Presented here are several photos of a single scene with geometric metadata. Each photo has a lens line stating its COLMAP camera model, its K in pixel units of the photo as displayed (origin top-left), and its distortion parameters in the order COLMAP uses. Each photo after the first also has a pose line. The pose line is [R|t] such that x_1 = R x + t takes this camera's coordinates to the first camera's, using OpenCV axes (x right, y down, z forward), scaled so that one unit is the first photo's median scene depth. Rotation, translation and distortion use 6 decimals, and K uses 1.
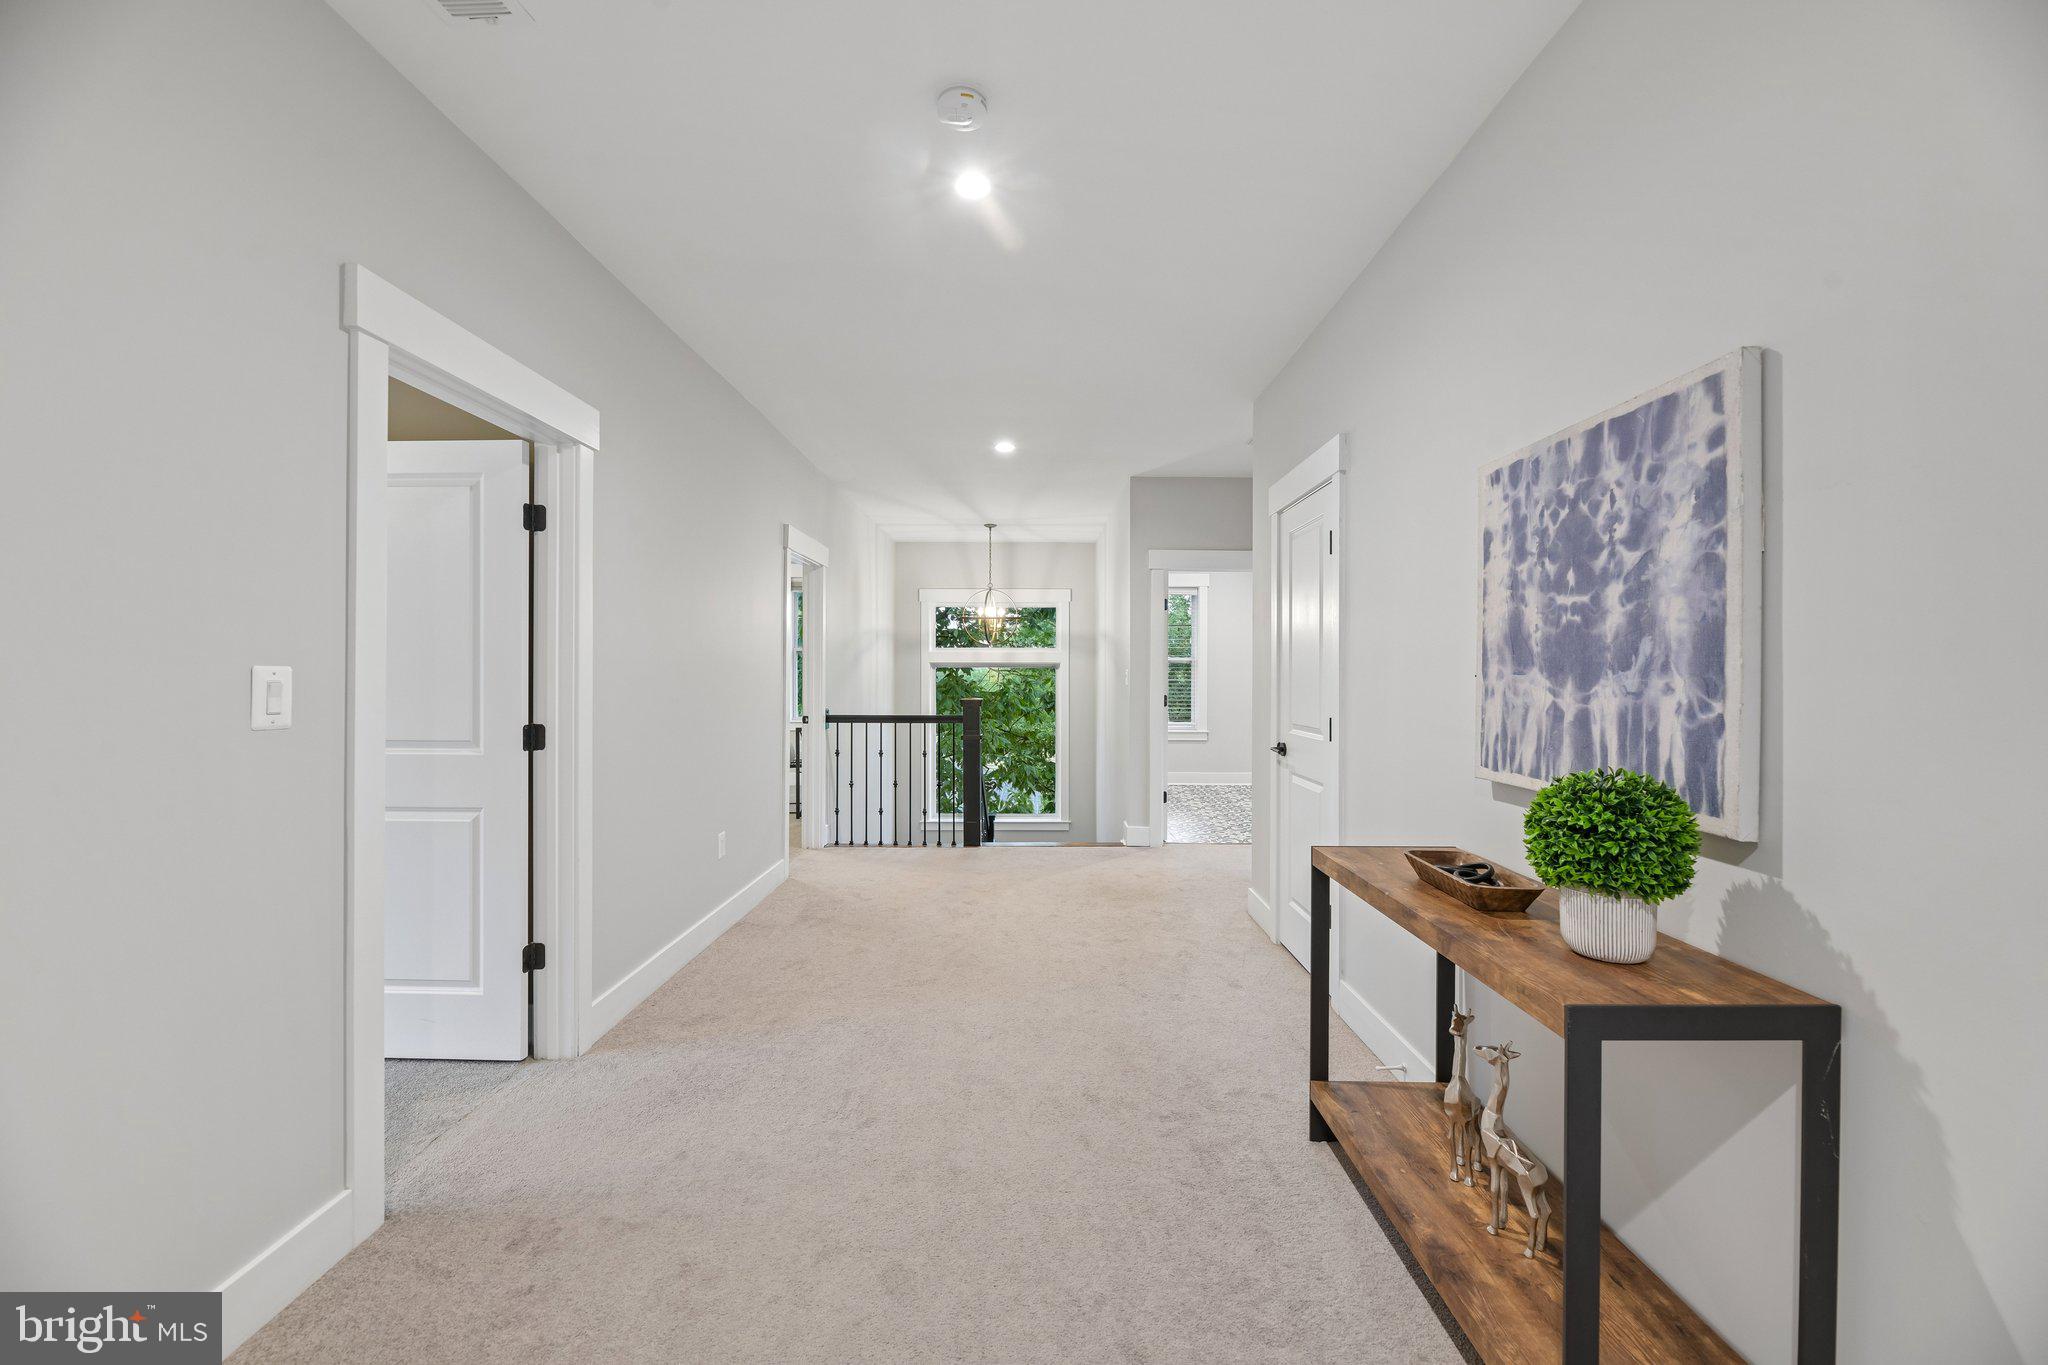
lens RADIAL K [[863.7, 0, 1043.5], [0, 863.7, 677.4], [0, 0, 1]] dist [0.005695, 0.000186]
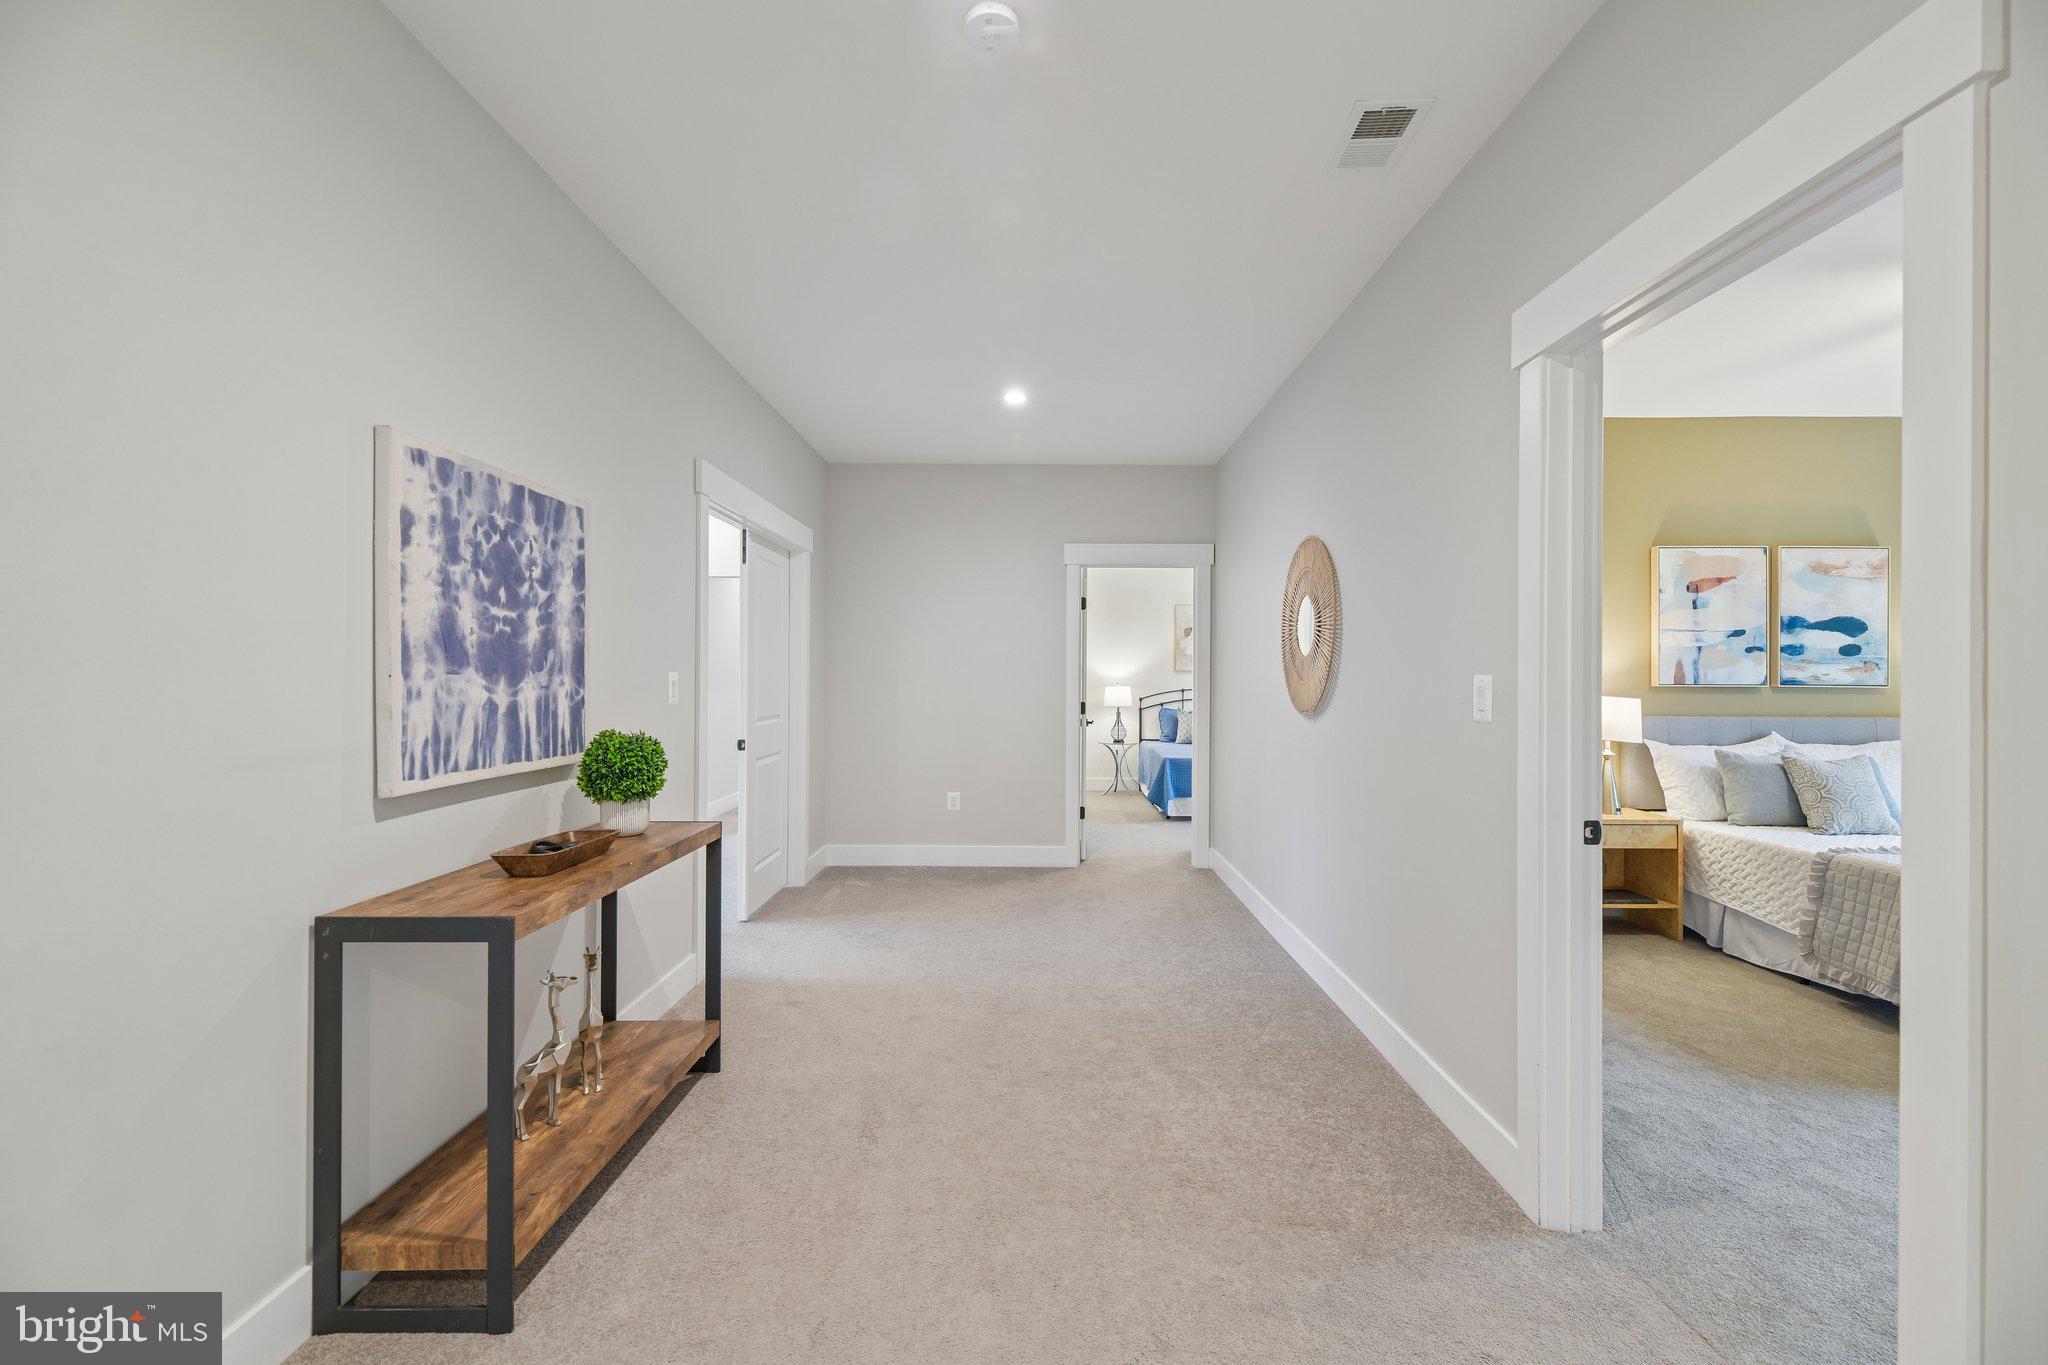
lens RADIAL K [[863.7, 0, 1043.5], [0, 863.7, 677.4], [0, 0, 1]] dist [0.005695, 0.000186]
pose [[-0.999963, -0.004211, 0.007490, -0.160068], [-0.004157, 0.999965, 0.007264, -0.010554], [-0.007520, 0.007232, -0.999946, 2.179538]]
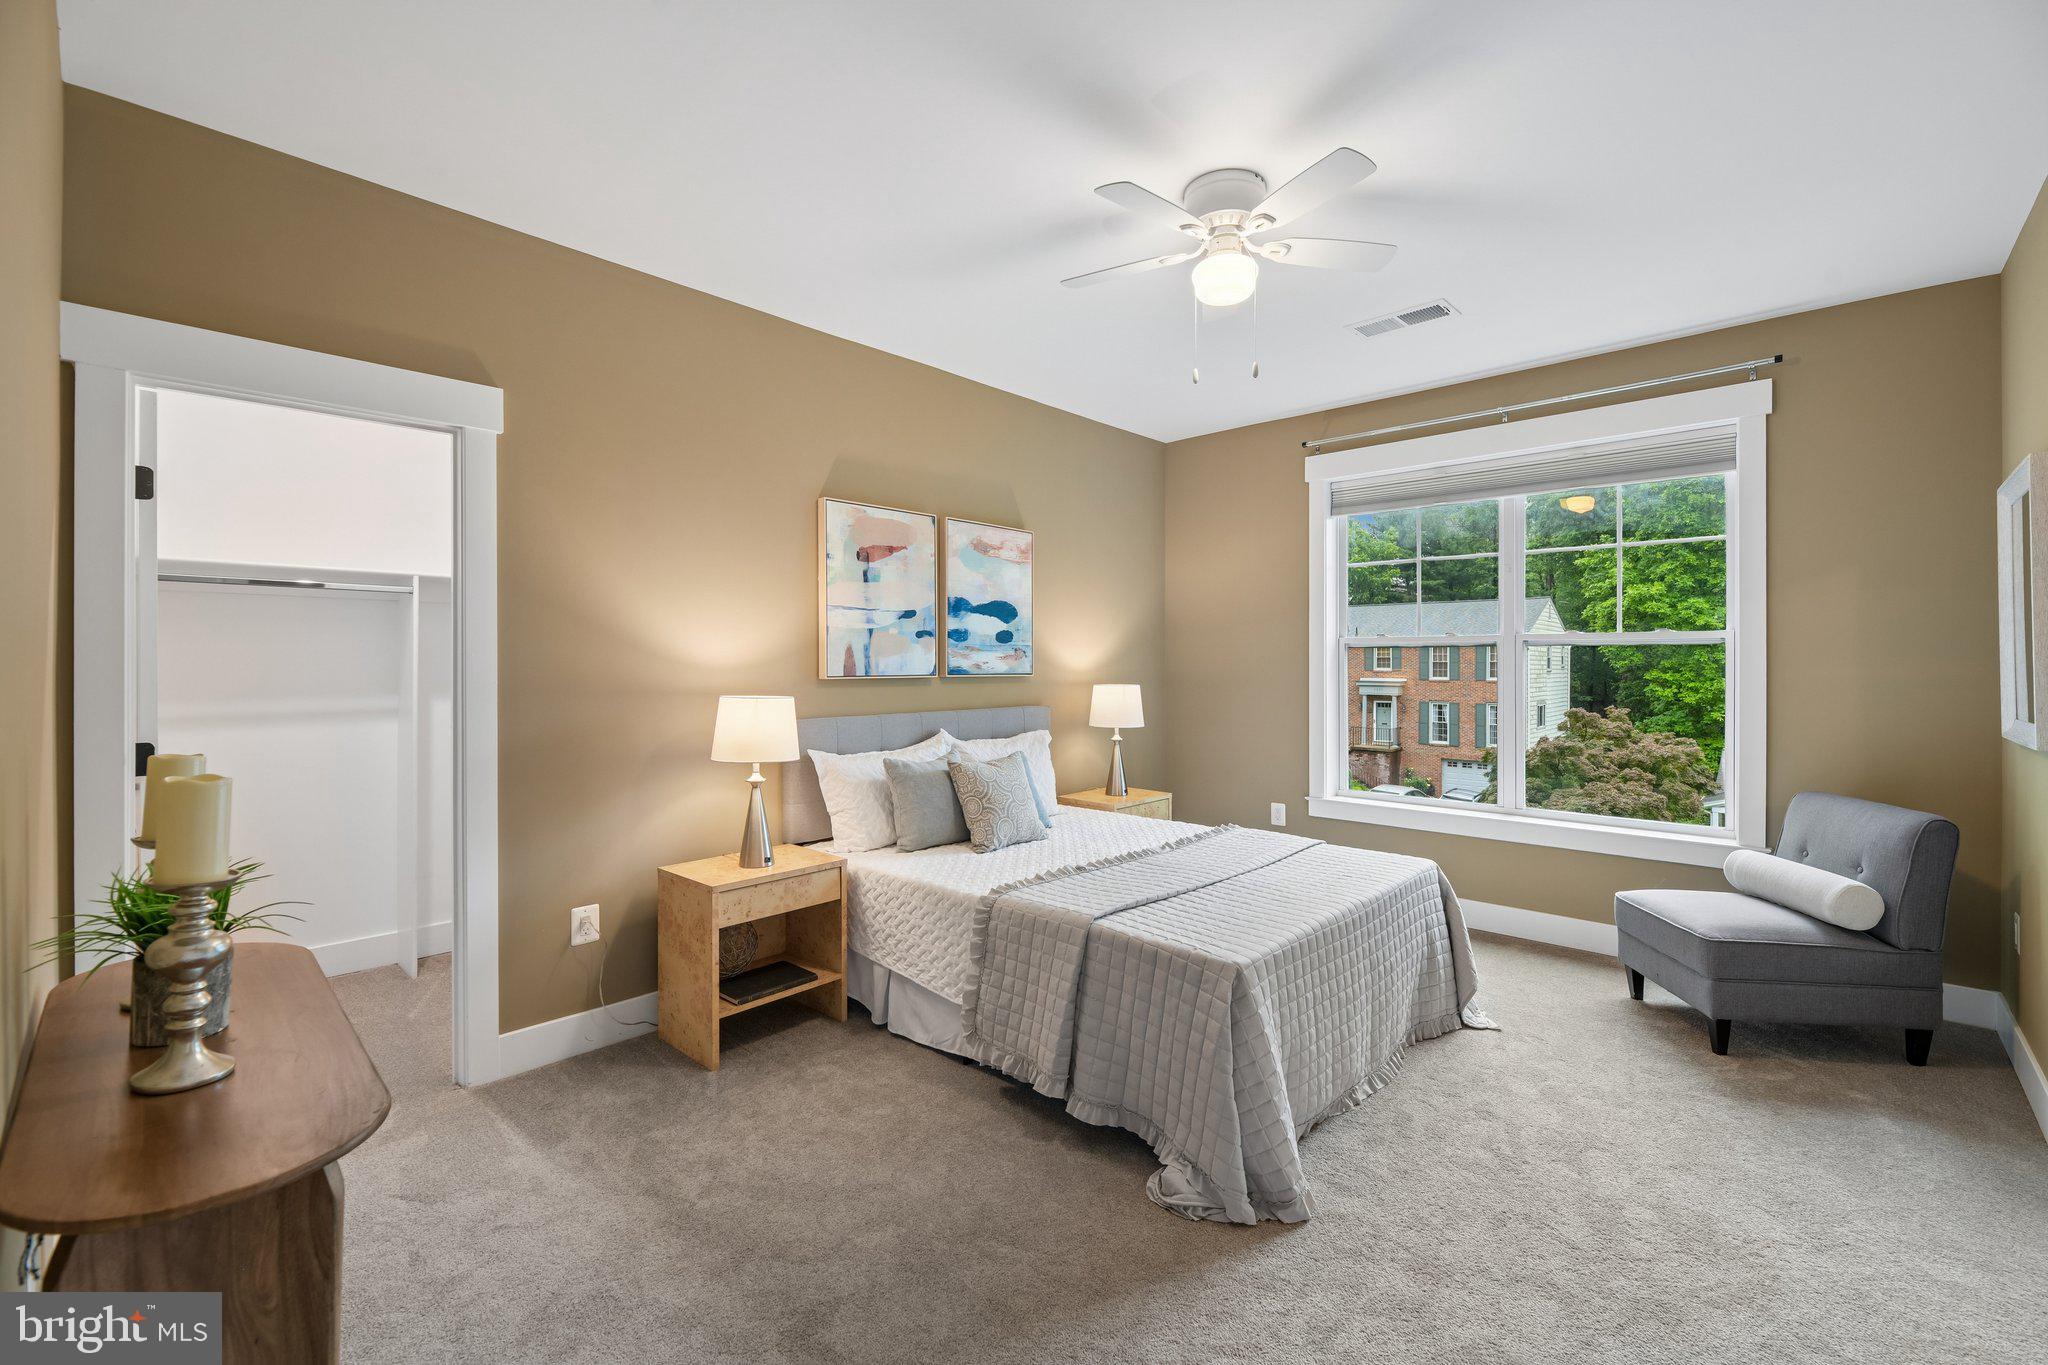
lens RADIAL K [[867.8, 0, 1025.4], [0, 867.8, 657.8], [0, 0, 1]] dist [0.000964, -0.000066]
pose [[-0.714174, -0.004405, -0.699955, -0.862584], [-0.004056, 0.999989, -0.002155, -0.018473], [0.699957, 0.001300, -0.714184, 1.376206]]
